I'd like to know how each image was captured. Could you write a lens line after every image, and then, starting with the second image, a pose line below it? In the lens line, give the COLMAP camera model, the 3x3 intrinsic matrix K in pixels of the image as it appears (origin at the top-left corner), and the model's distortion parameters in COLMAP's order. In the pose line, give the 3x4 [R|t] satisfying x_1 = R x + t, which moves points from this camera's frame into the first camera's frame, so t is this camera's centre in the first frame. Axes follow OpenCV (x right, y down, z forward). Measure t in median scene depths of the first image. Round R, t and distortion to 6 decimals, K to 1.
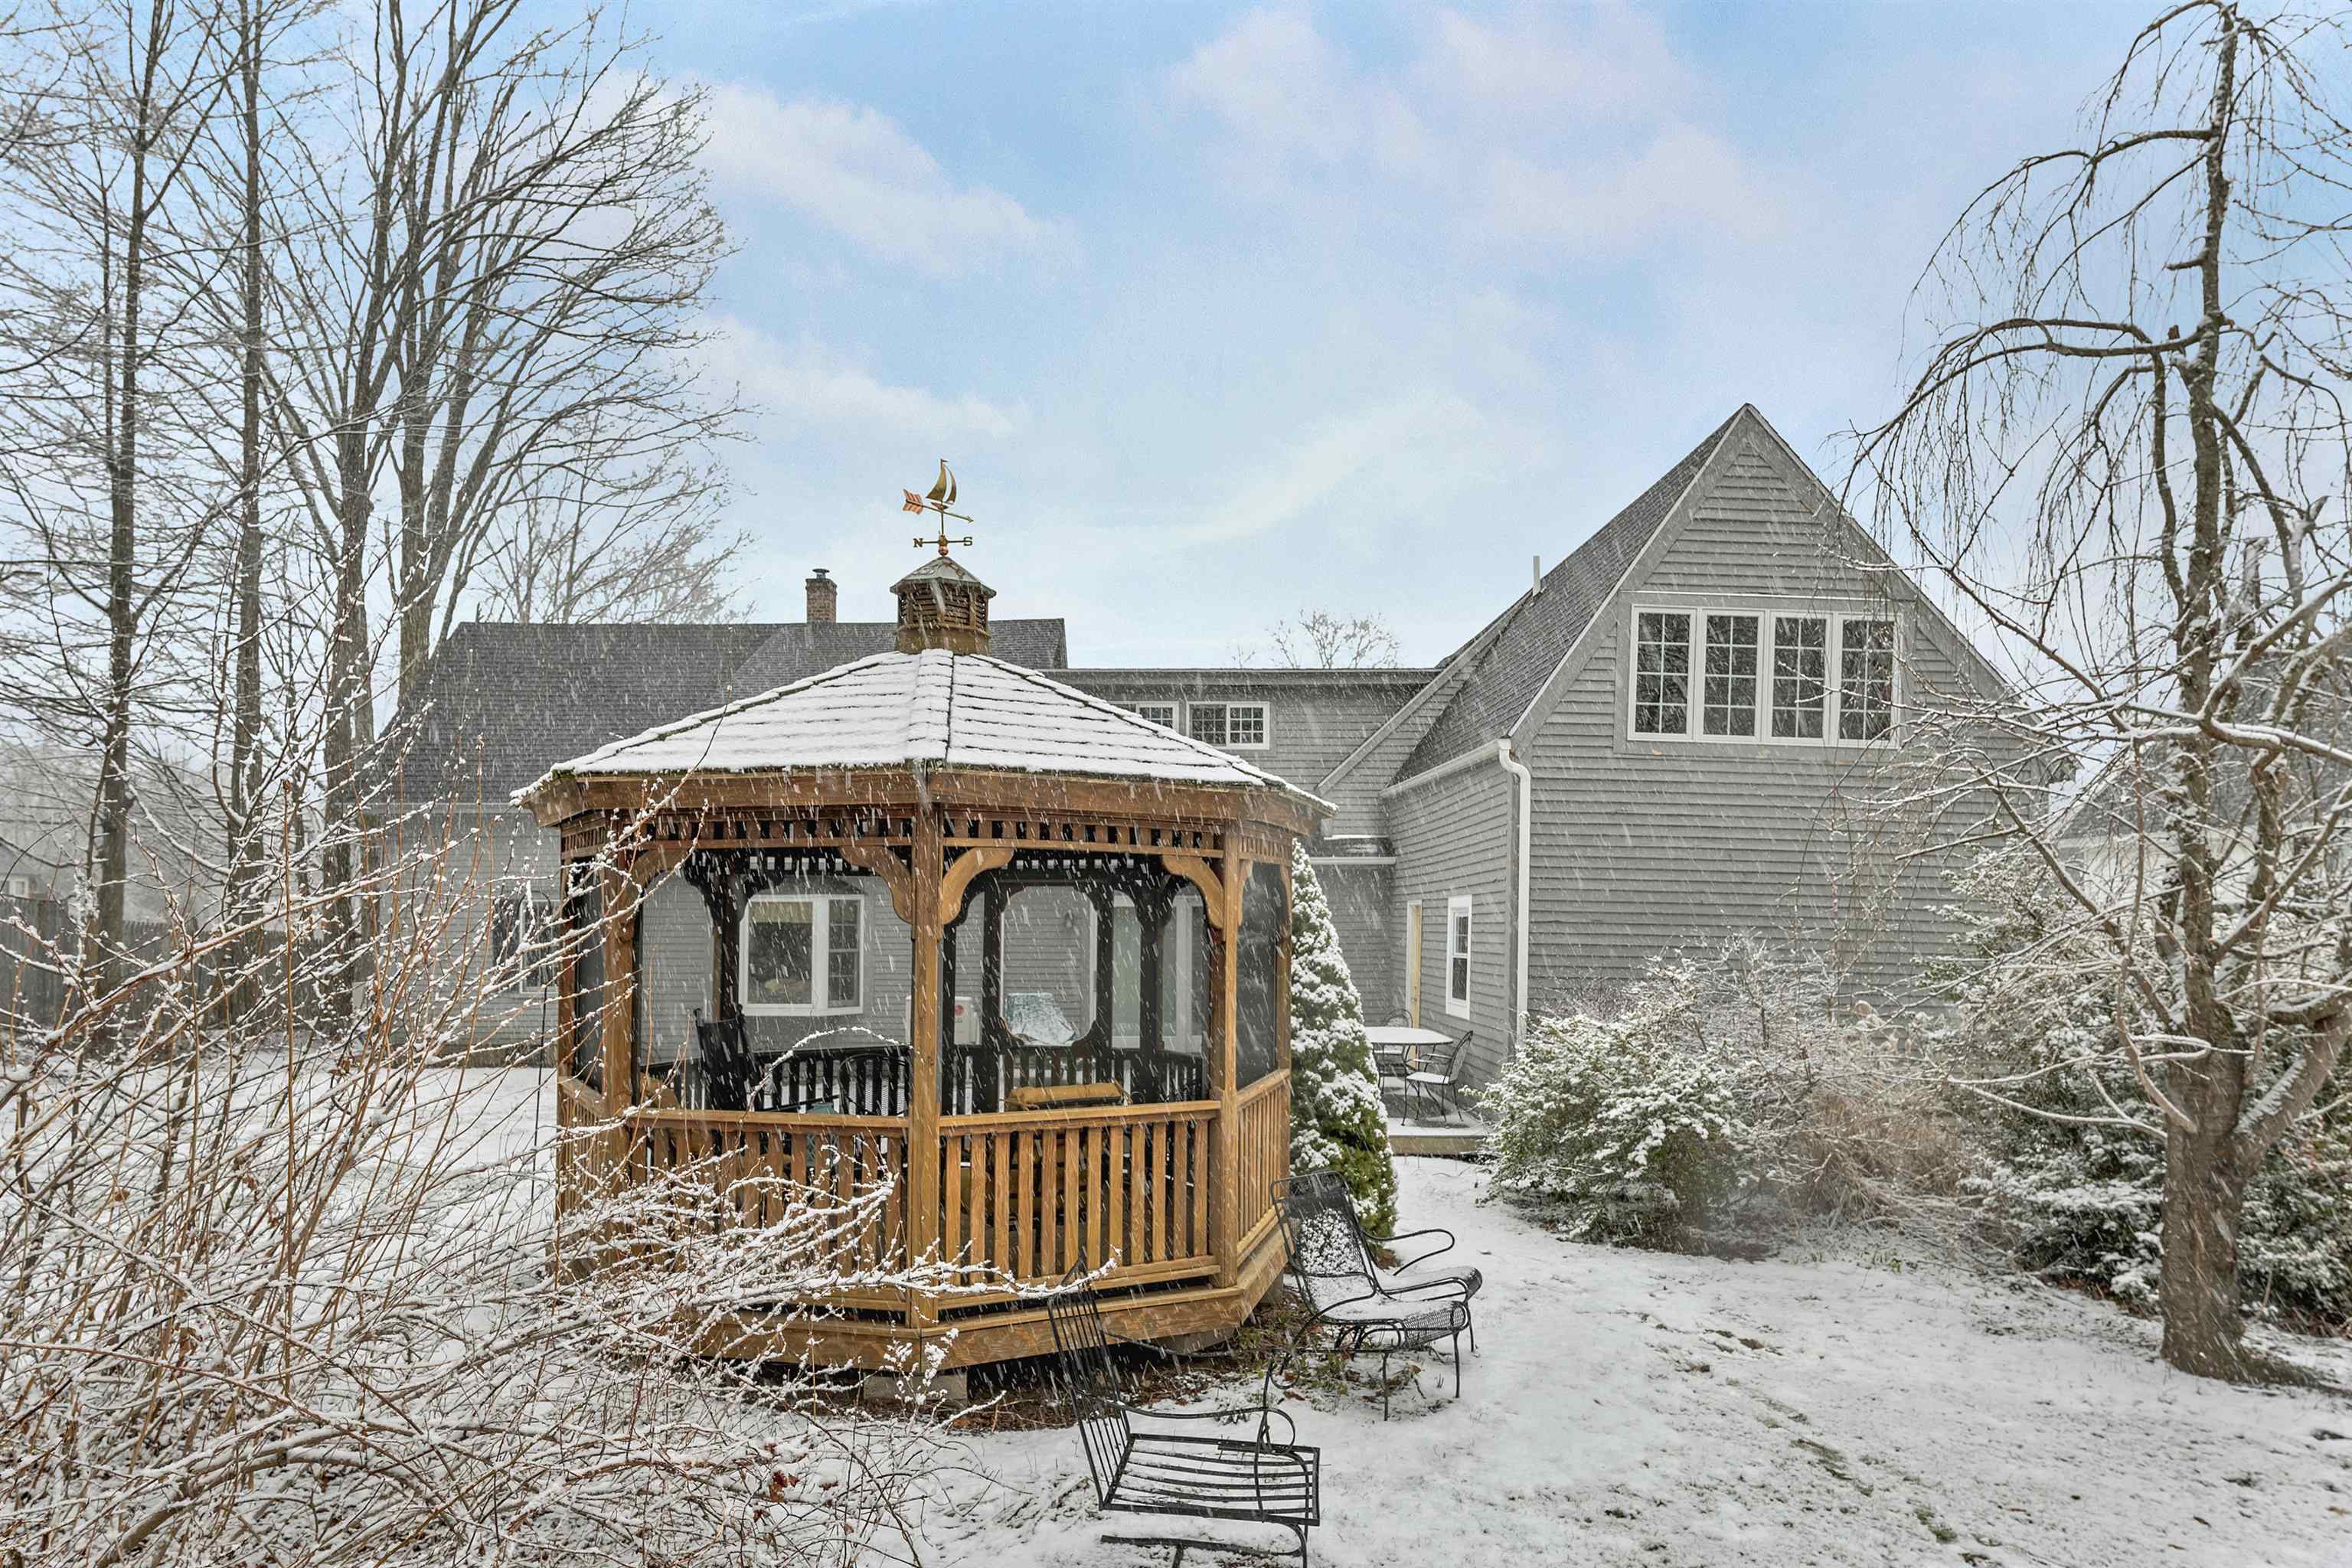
lens RADIAL K [[1410.0, 0, 1176.0], [0, 1410.0, 784.0], [0, 0, 1]] dist [-0.035335, -0.000473]
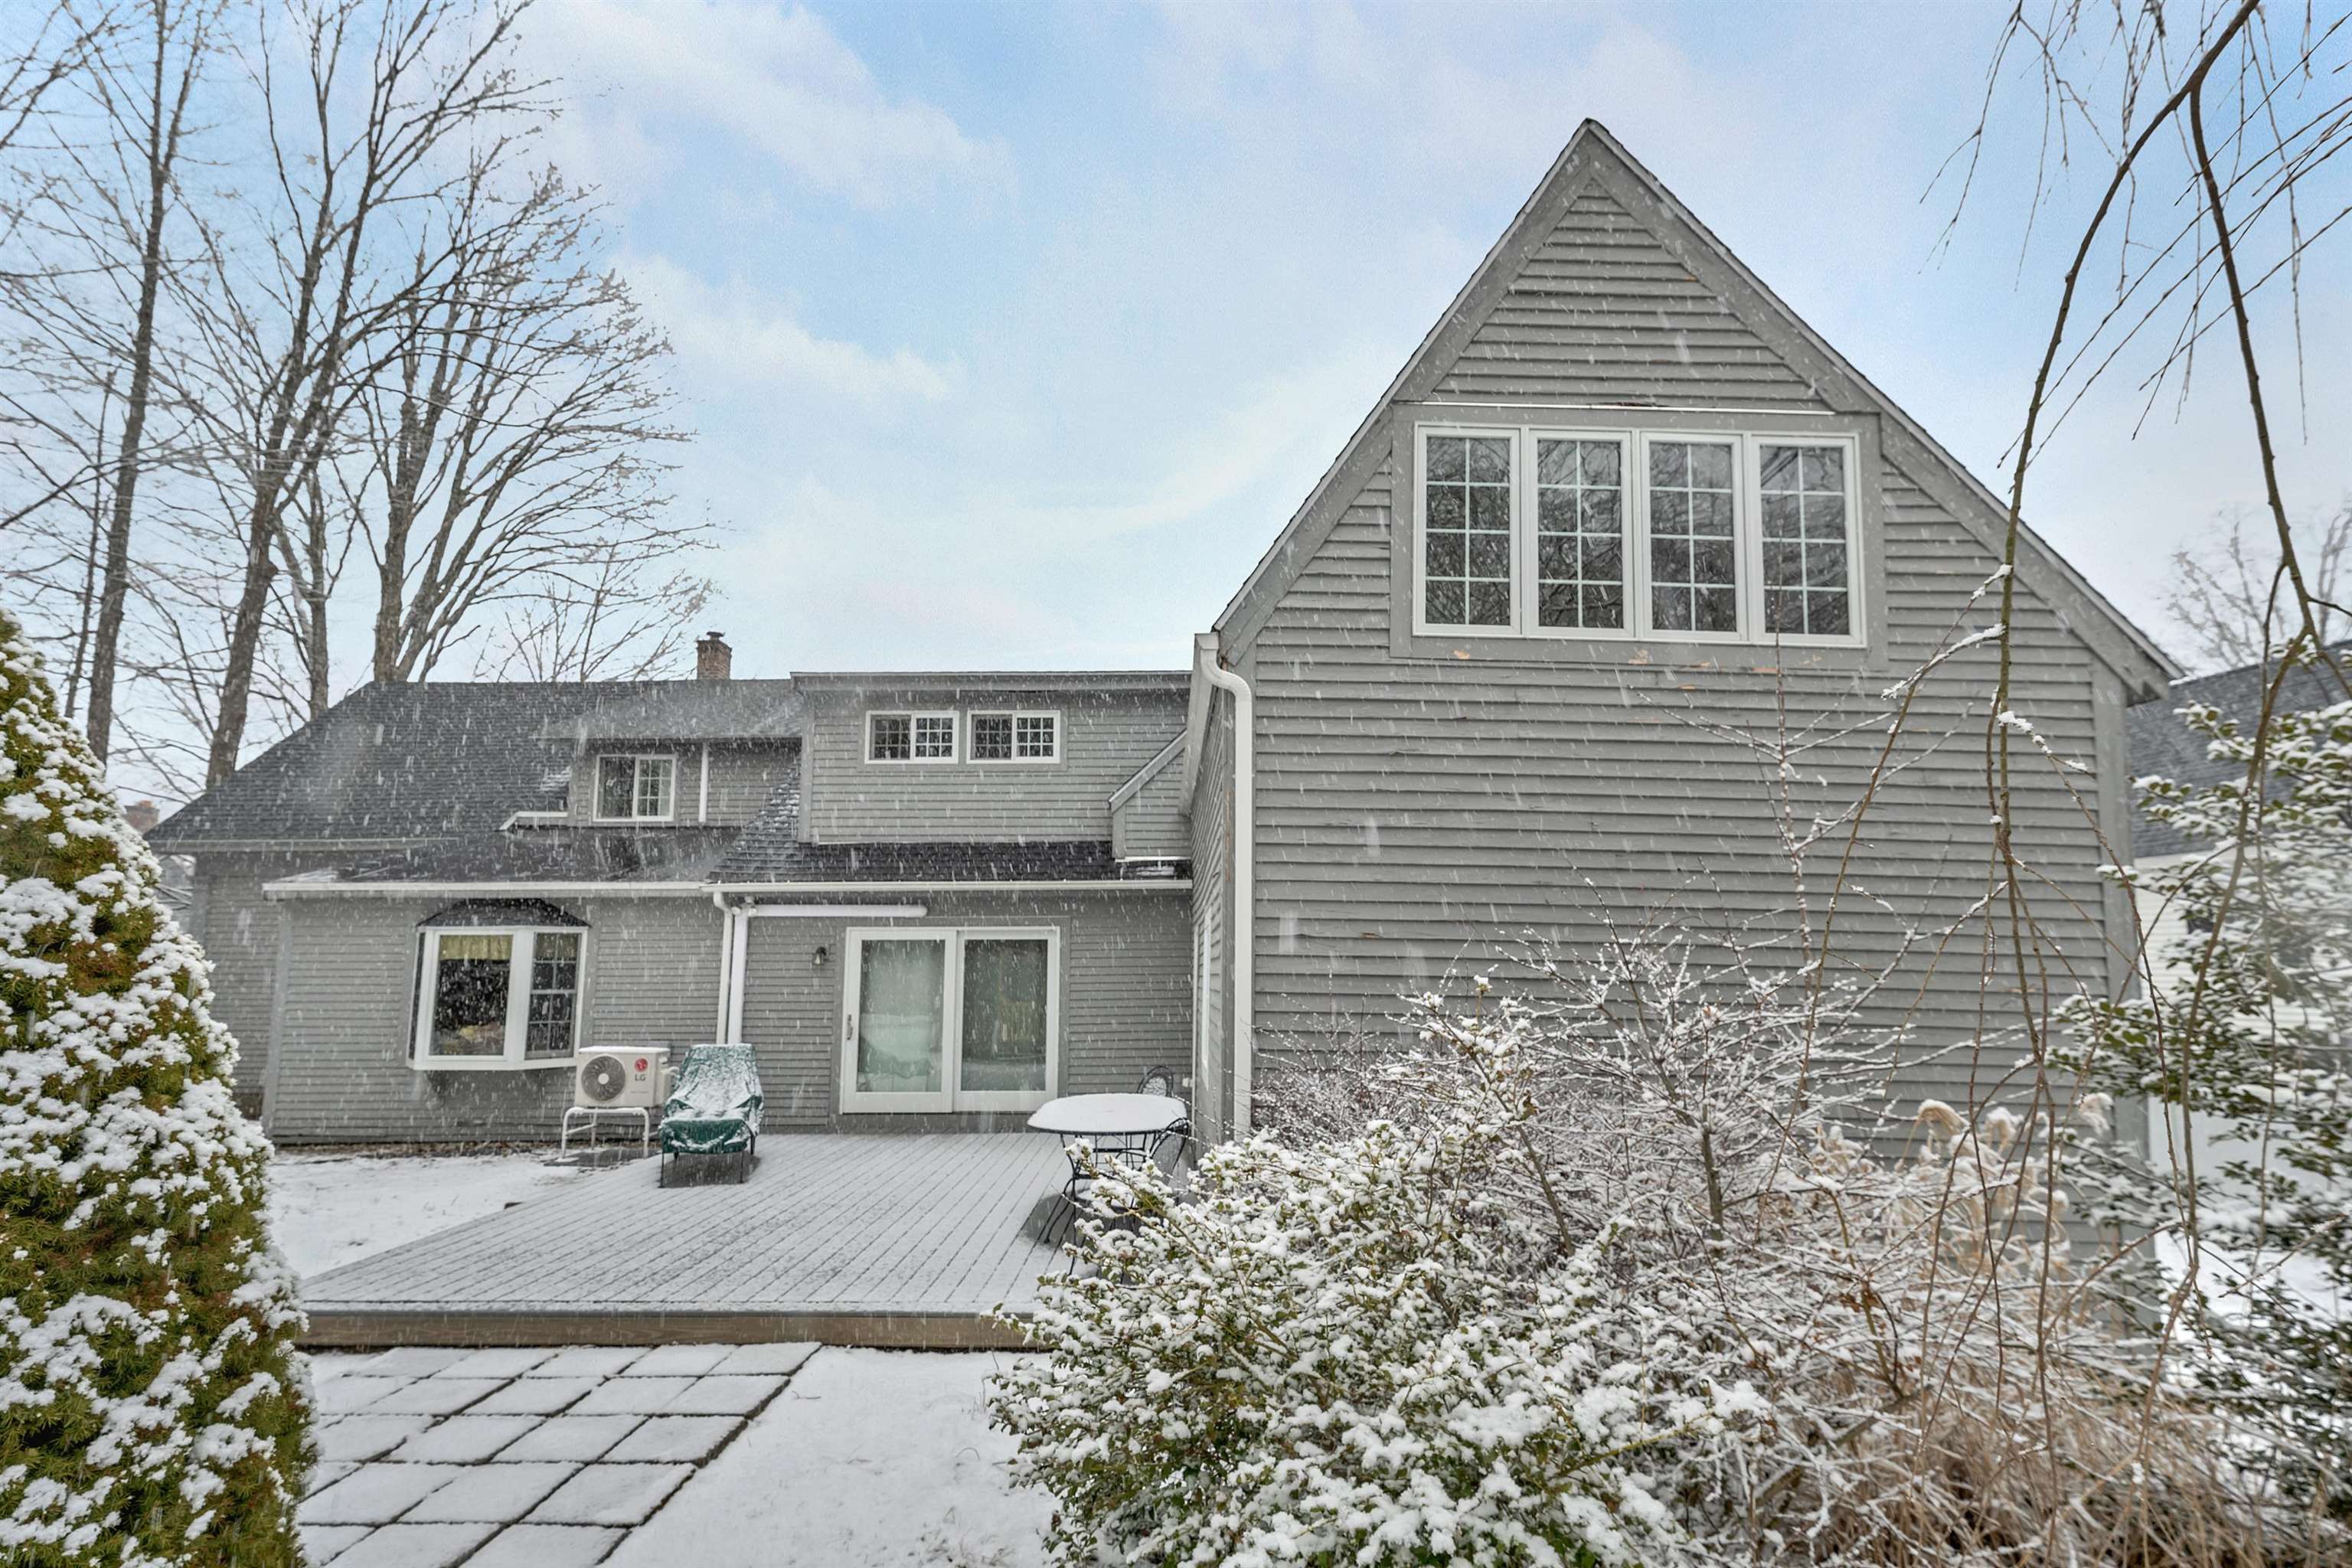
lens RADIAL K [[948.9, 0, 1176.0], [0, 948.9, 784.0], [0, 0, 1]] dist [0.000035, 0.000059]
pose [[0.999602, -0.007866, -0.027110, 0.159141], [0.005036, 0.994678, -0.102905, 0.051978], [0.027775, 0.102728, 0.994322, 0.411929]]
